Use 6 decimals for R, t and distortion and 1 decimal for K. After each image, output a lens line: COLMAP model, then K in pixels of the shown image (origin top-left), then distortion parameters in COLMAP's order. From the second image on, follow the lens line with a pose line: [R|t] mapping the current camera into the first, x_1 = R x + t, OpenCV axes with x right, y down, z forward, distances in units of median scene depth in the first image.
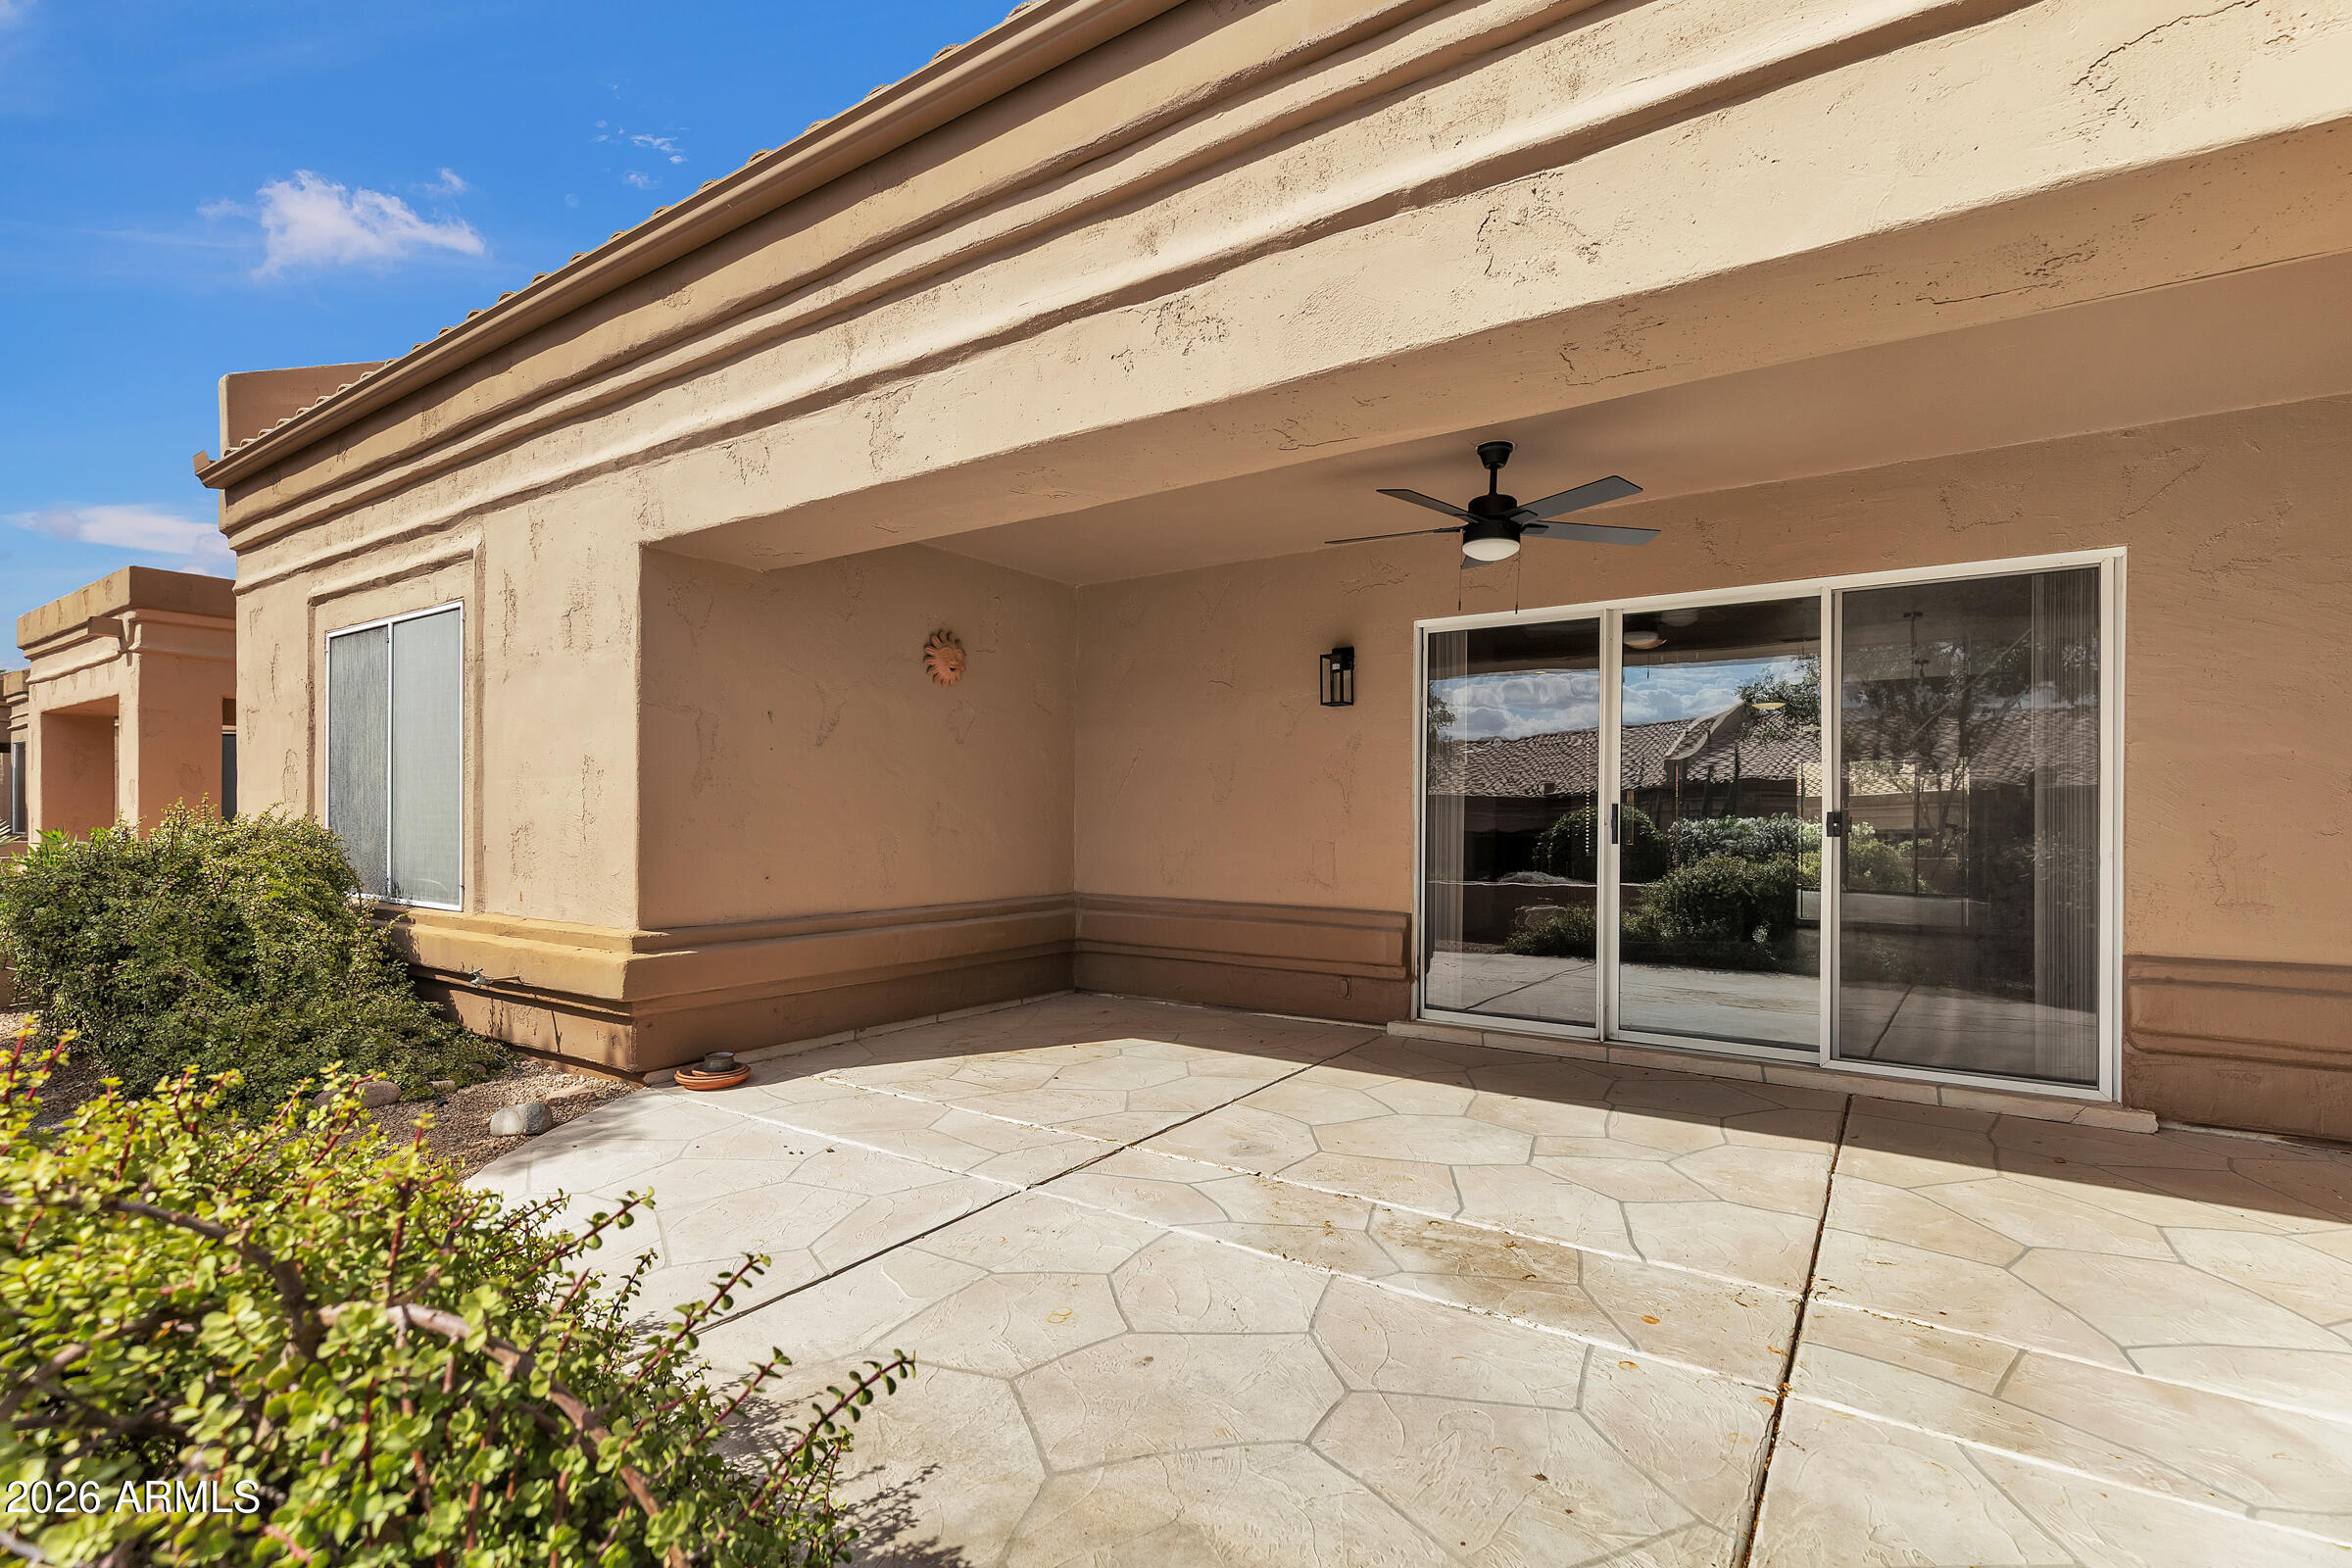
lens RADIAL K [[1073.1, 0, 1175.4], [0, 1073.1, 802.8], [0, 0, 1]] dist [0.007600, -0.000641]
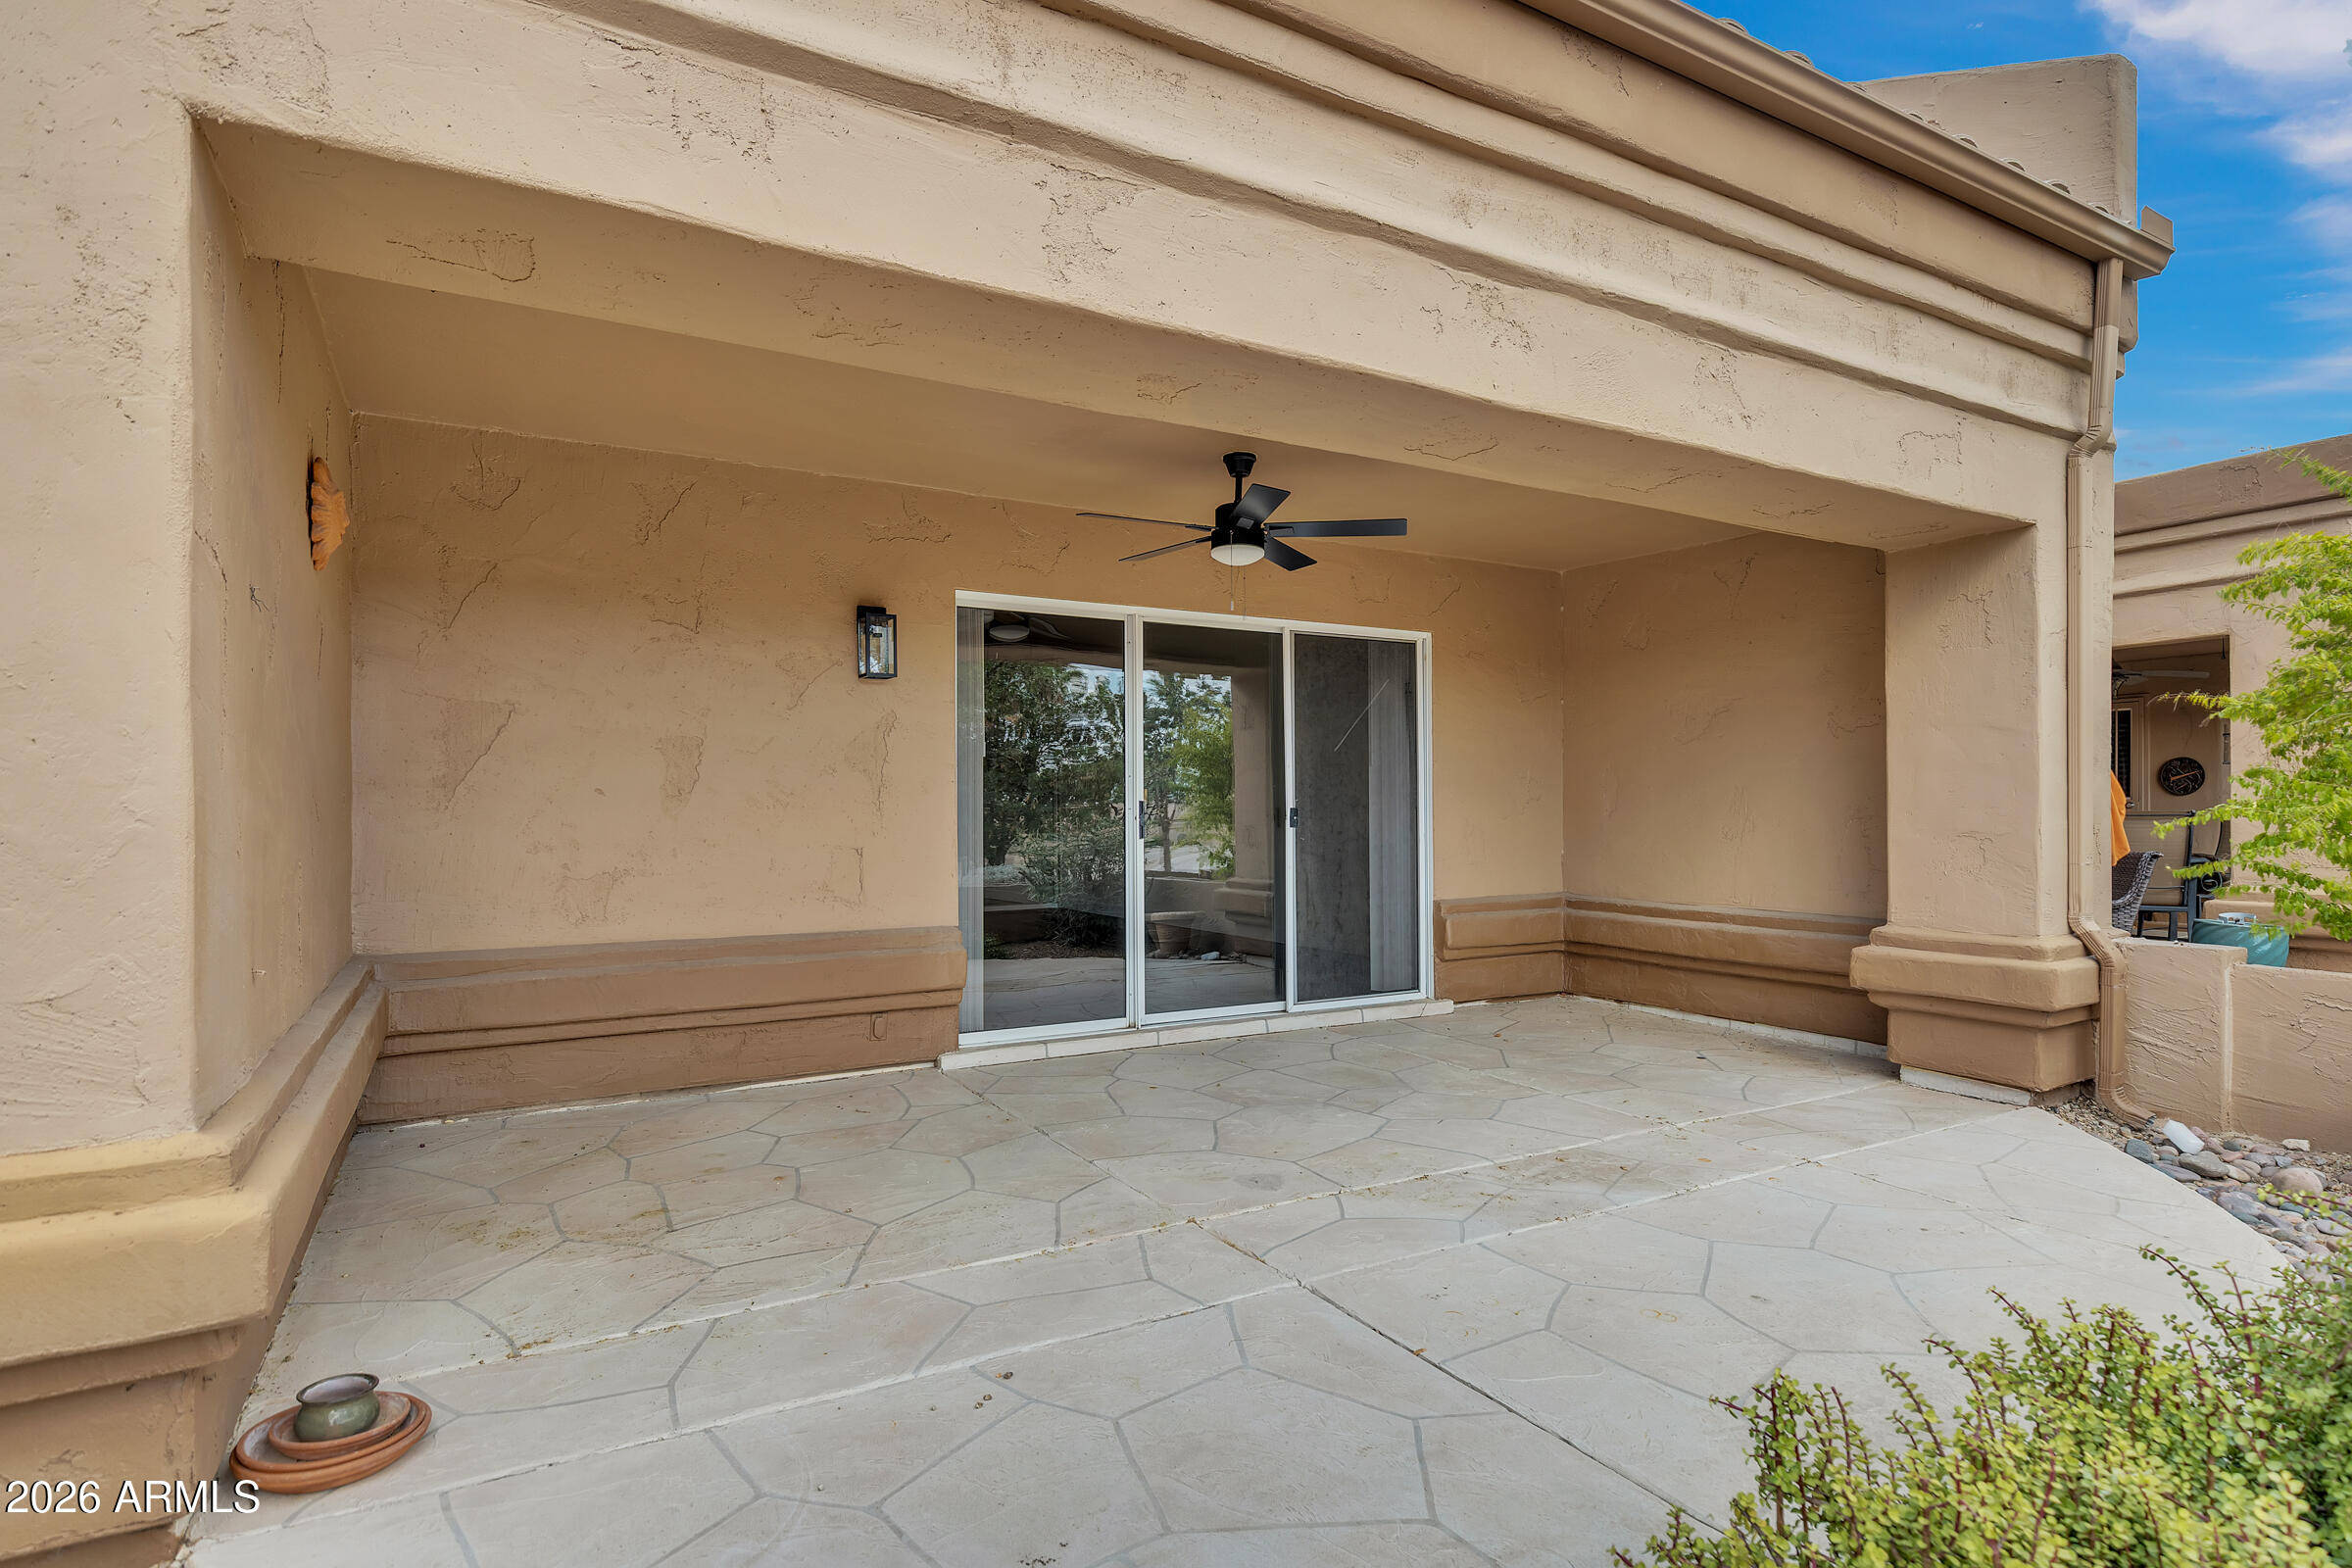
lens RADIAL K [[1228.7, 0, 1178.2], [0, 1228.7, 800.4], [0, 0, 1]] dist [0.001709, -0.000920]
pose [[0.432146, 0.001271, 0.901803, -0.905677], [-0.006119, 0.999980, 0.001523, -0.001533], [-0.901783, -0.006177, 0.432145, 0.618379]]
